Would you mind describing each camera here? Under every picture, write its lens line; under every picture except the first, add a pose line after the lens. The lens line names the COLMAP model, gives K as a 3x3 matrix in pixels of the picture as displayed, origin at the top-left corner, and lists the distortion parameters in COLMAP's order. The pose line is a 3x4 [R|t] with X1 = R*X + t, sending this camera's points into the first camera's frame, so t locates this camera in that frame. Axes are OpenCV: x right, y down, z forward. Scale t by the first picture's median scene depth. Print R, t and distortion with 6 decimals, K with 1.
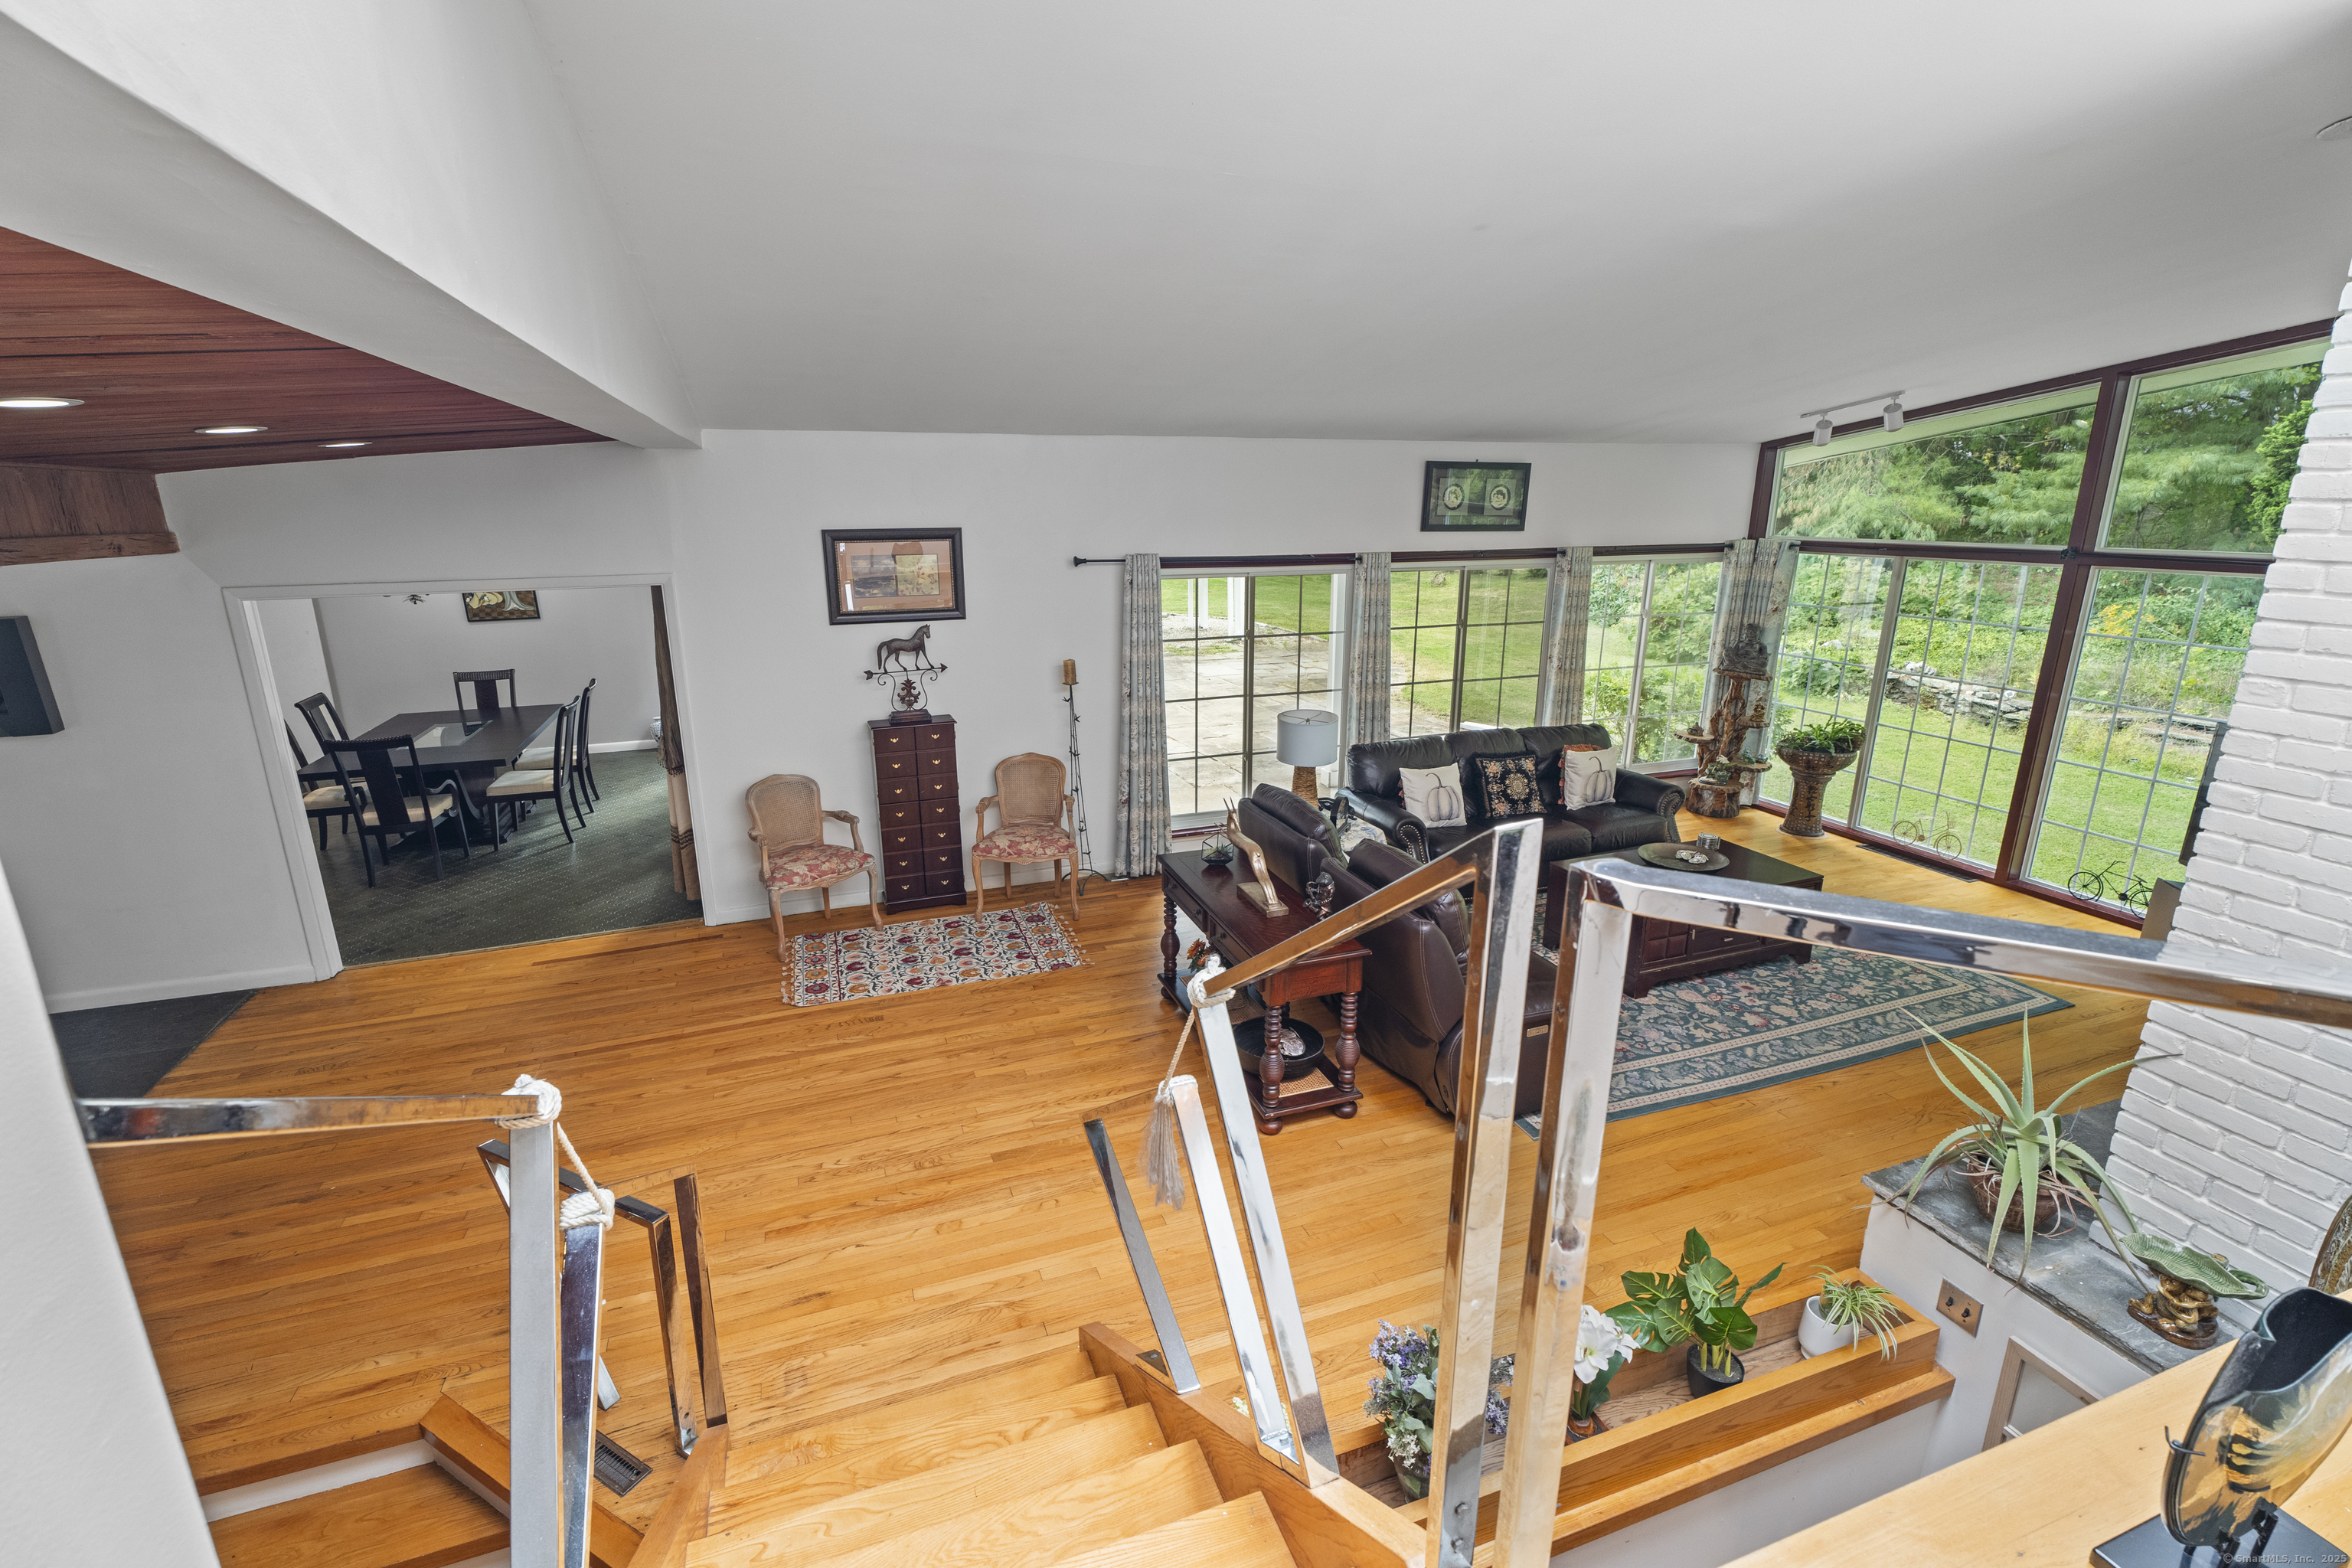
lens RADIAL K [[1042.7, 0, 1167.2], [0, 1042.7, 780.9], [0, 0, 1]] dist [-0.001617, 0.003192]
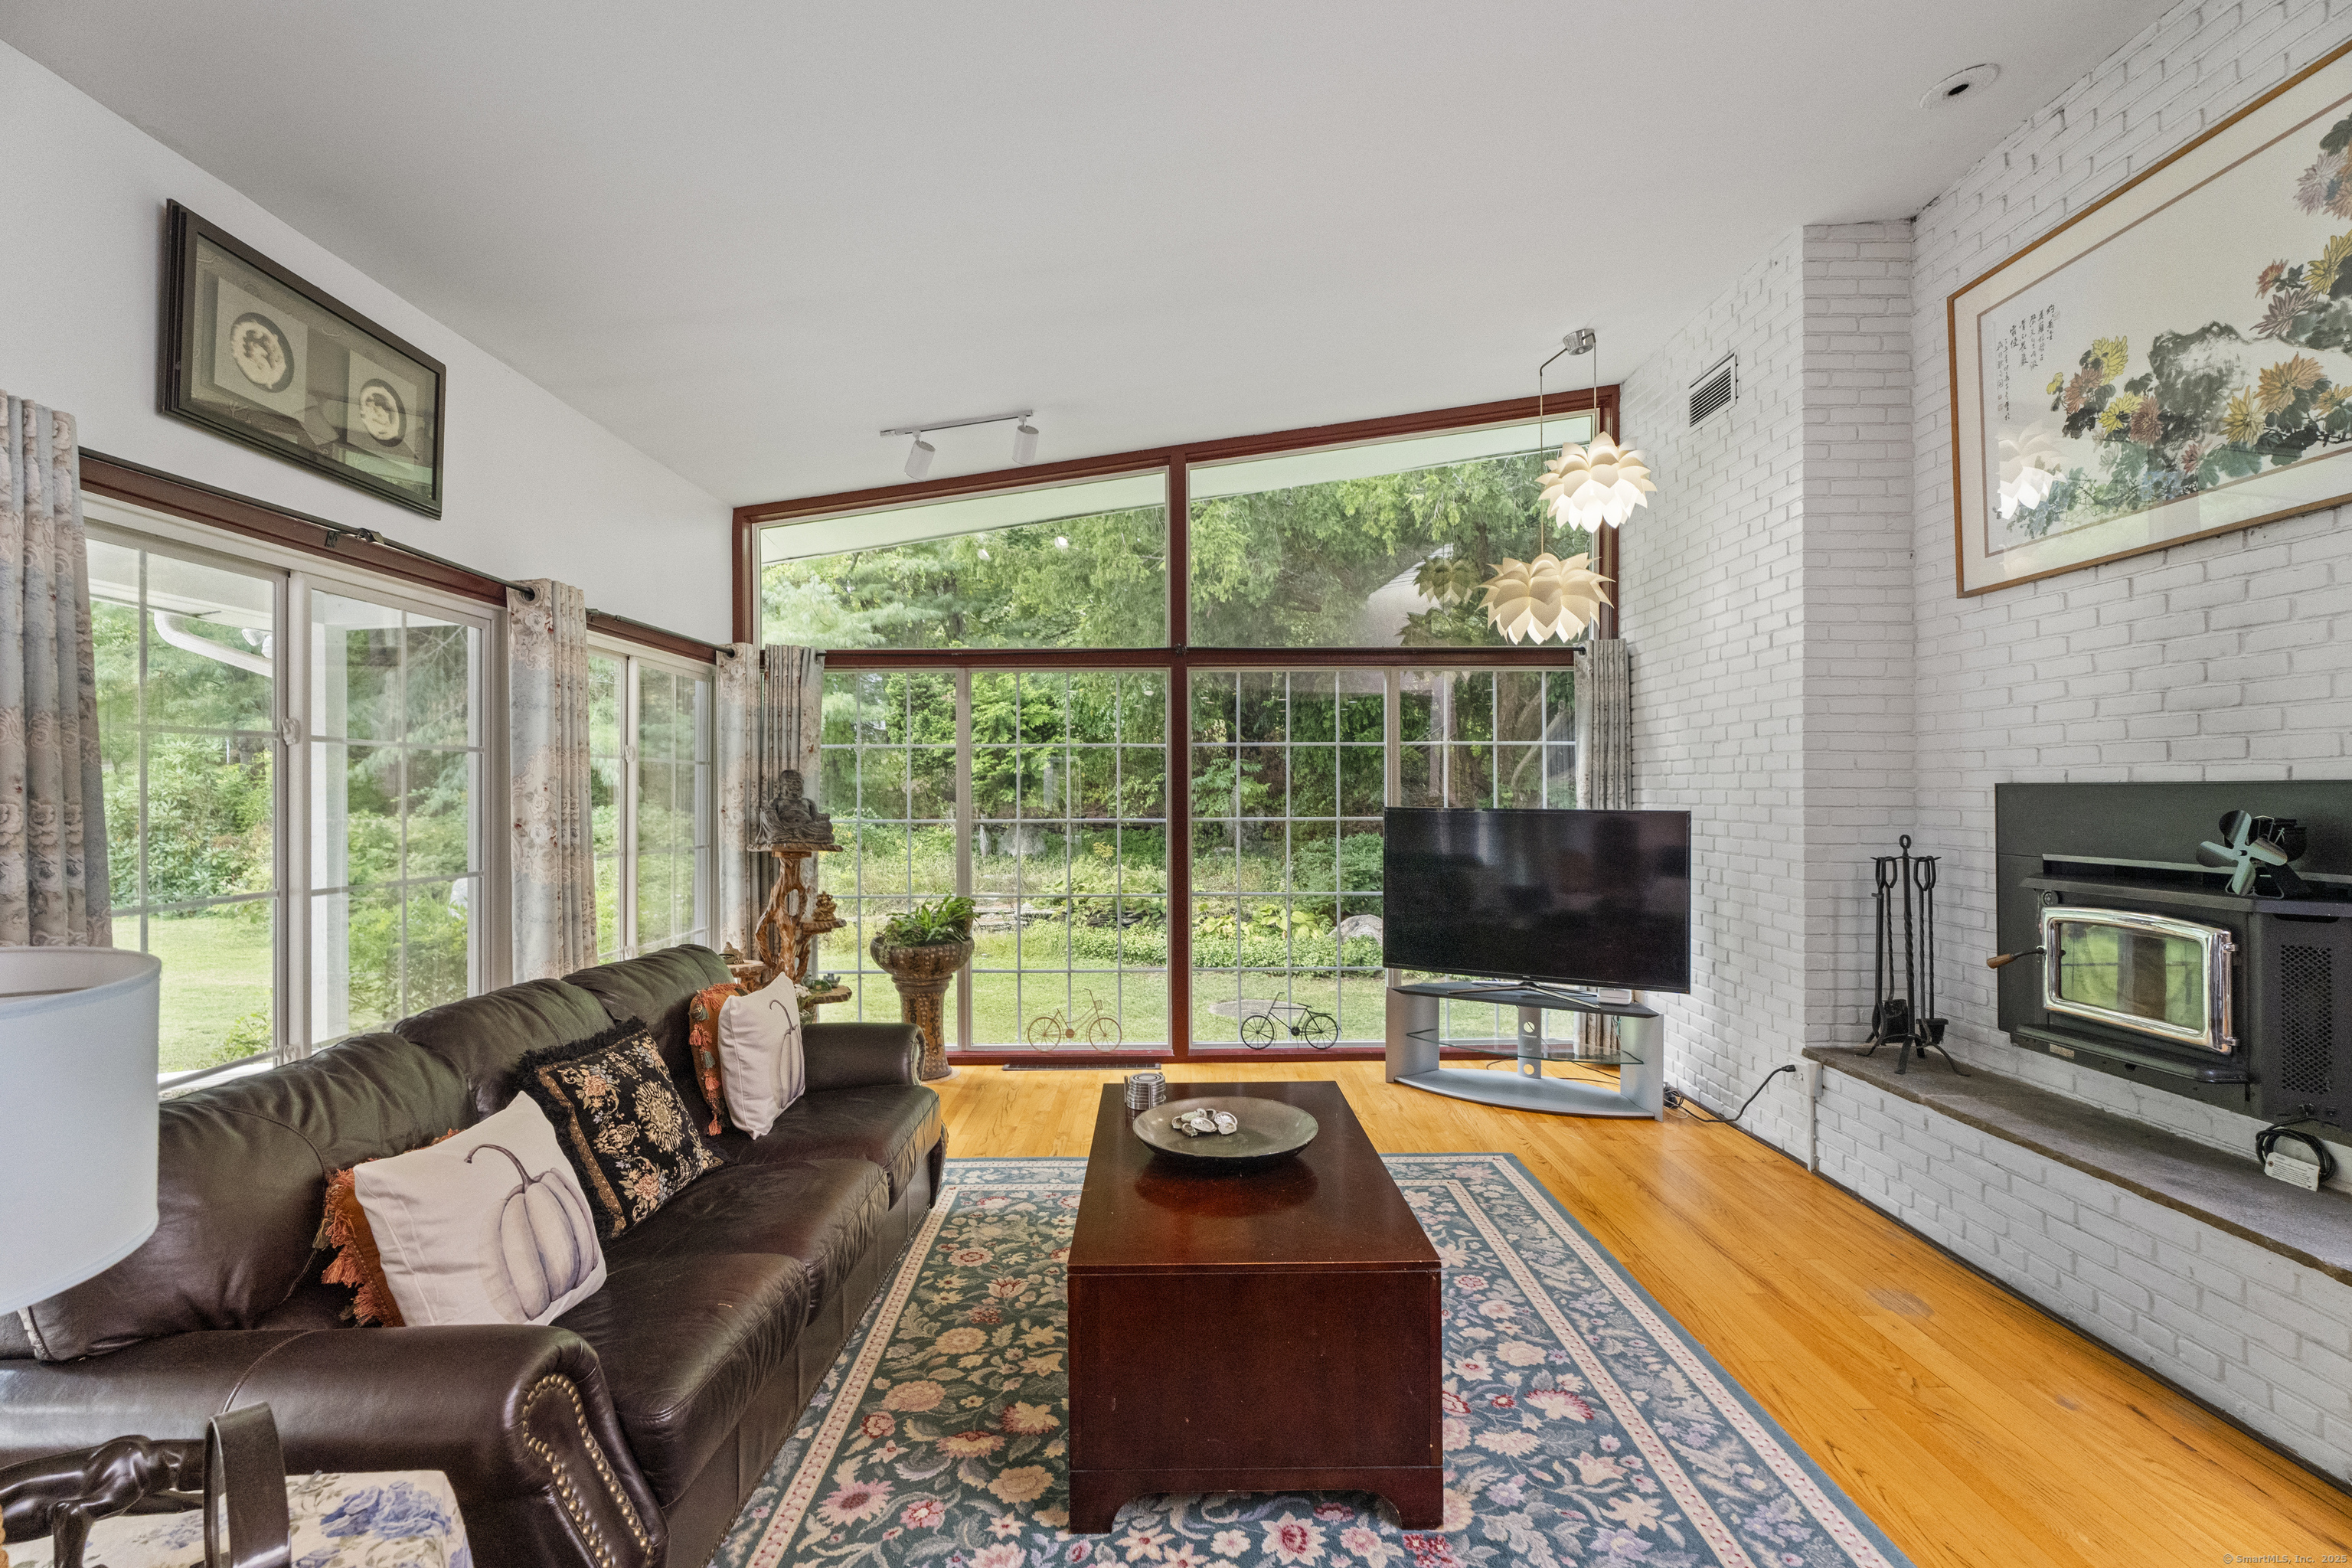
lens RADIAL K [[1042.7, 0, 1174.4], [0, 1042.7, 791.6], [0, 0, 1]] dist [-0.001617, 0.003192]
pose [[0.332406, 0.002839, 0.943132, 0.050116], [0.255668, 0.962280, -0.093007, -0.023087], [-0.907821, 0.272045, 0.319142, 0.660171]]
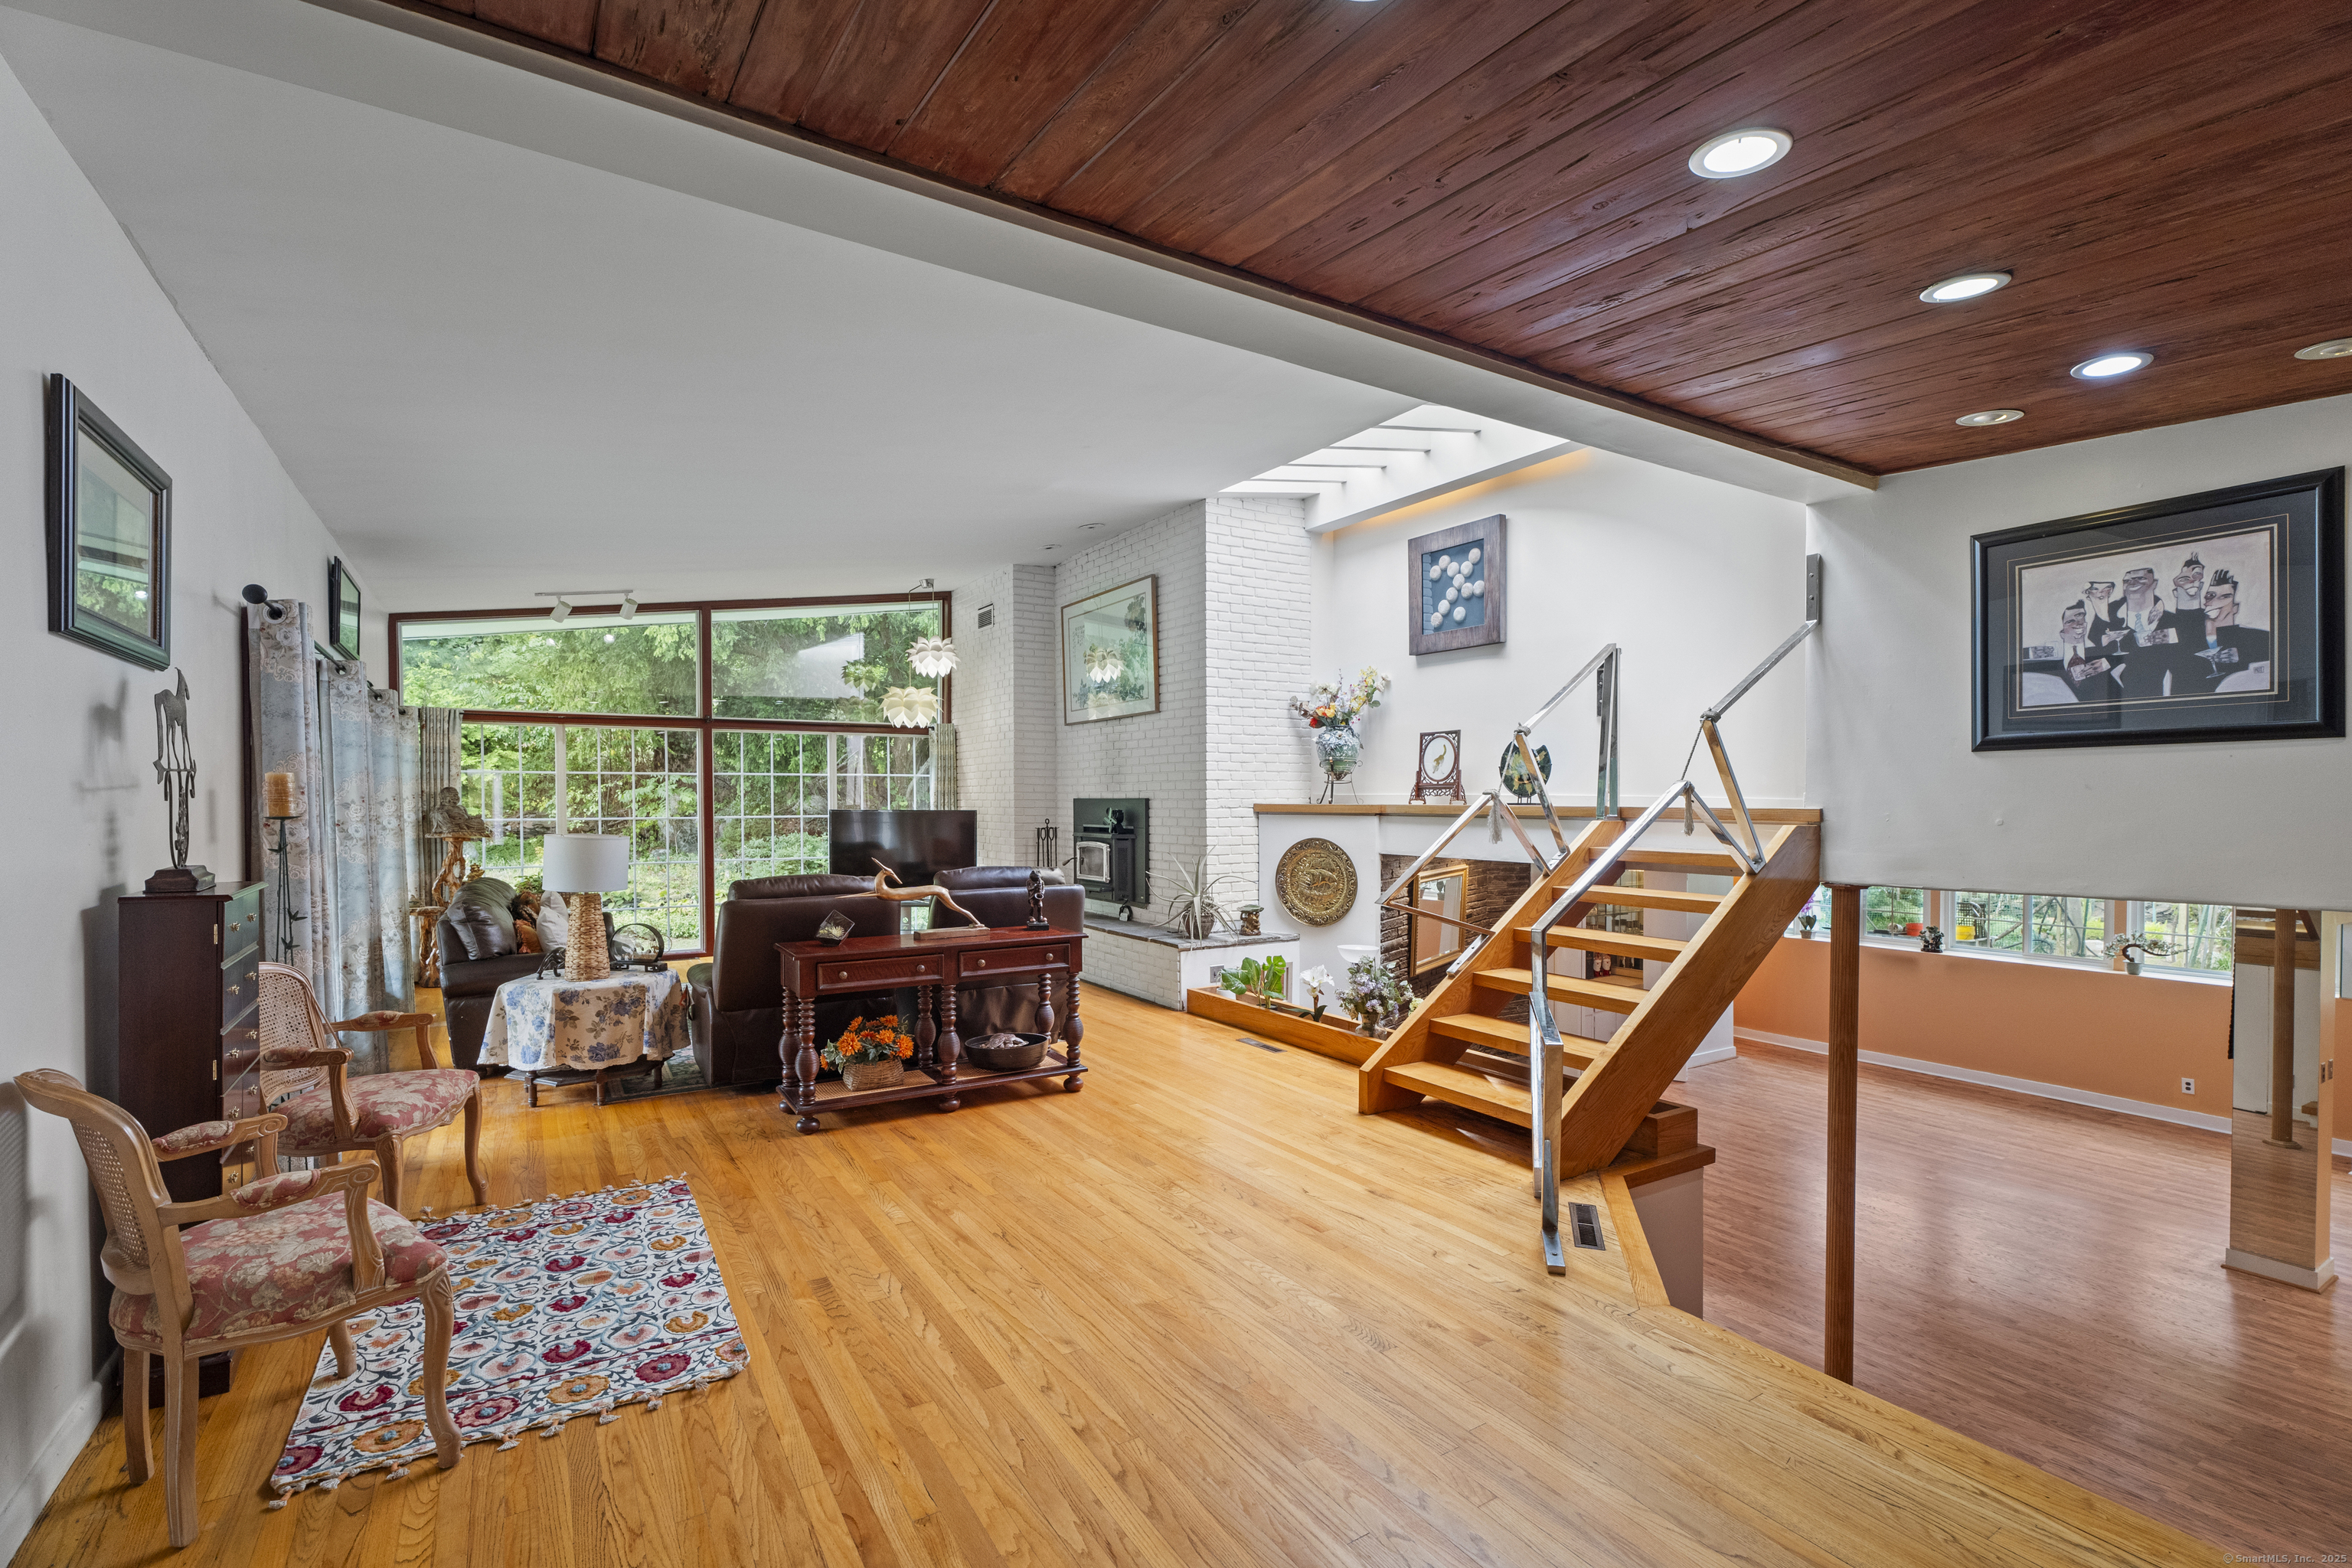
lens RADIAL K [[1042.7, 0, 1175.0], [0, 1042.7, 804.6], [0, 0, 1]] dist [-0.001617, 0.003192]
pose [[-0.208388, -0.000308, 0.978046, -0.628557], [0.265906, 0.962315, 0.056958, -0.006473], [-0.941206, 0.271937, -0.200453, 0.609414]]
